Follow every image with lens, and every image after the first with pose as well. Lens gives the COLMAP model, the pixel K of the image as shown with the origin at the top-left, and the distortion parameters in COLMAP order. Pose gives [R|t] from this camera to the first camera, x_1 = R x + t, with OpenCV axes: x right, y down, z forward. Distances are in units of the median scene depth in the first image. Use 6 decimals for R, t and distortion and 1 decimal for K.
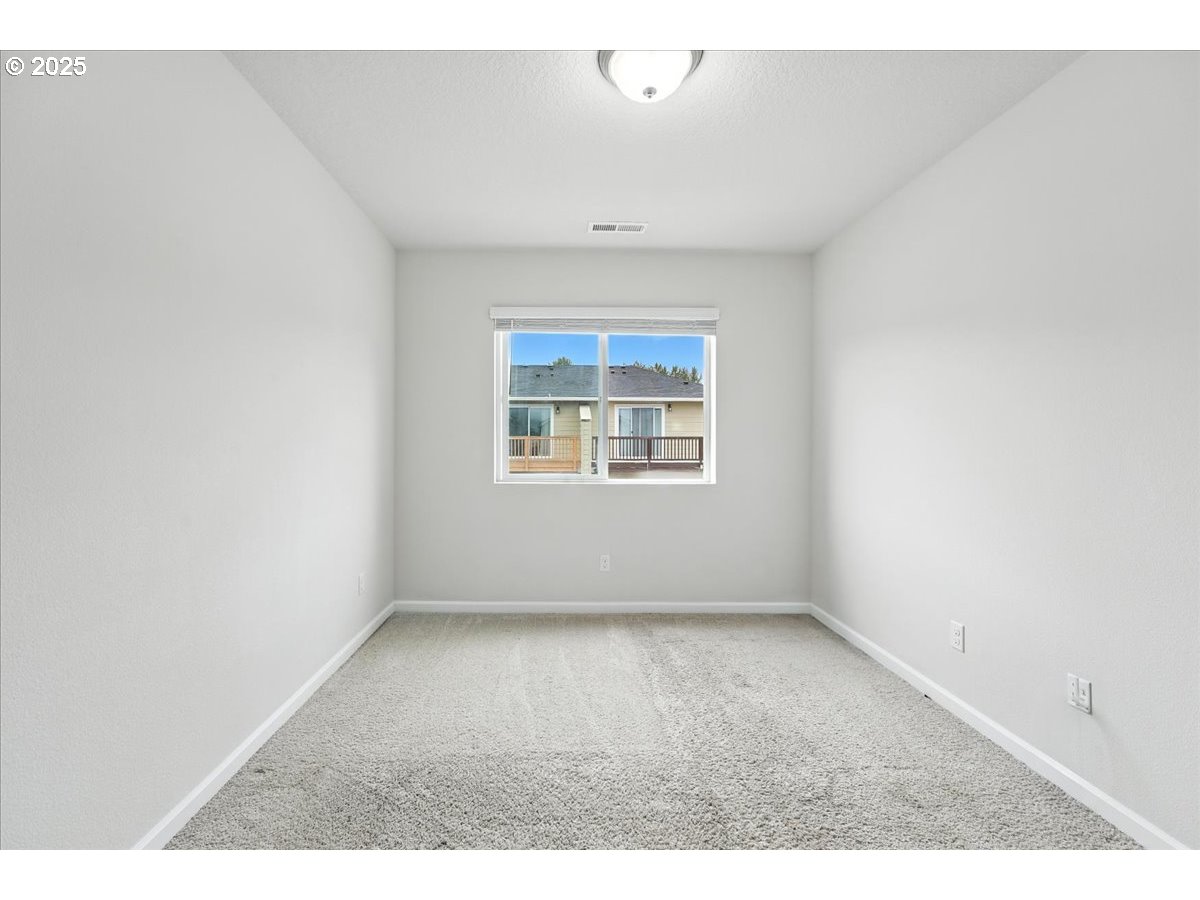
lens RADIAL K [[486.8, 0, 551.9], [0, 486.8, 451.8], [0, 0, 1]] dist [-0.011822, -0.000113]
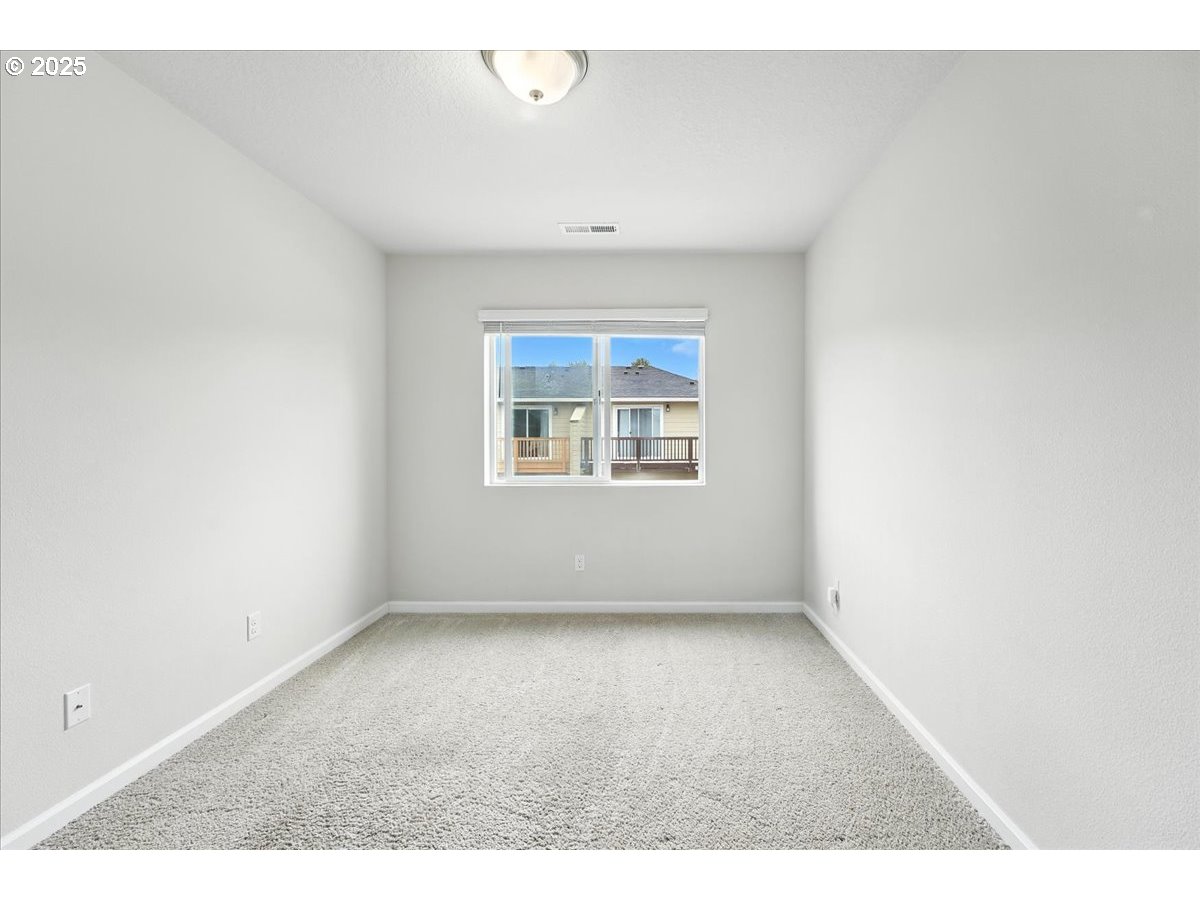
lens RADIAL K [[486.7, 0, 600.0], [0, 486.7, 450.0], [0, 0, 1]] dist [0.001719, -0.004708]
pose [[0.999975, -0.004265, 0.005587, 0.105796], [0.004300, 0.999971, -0.006329, 0.001047], [-0.005560, 0.006352, 0.999964, -0.003817]]
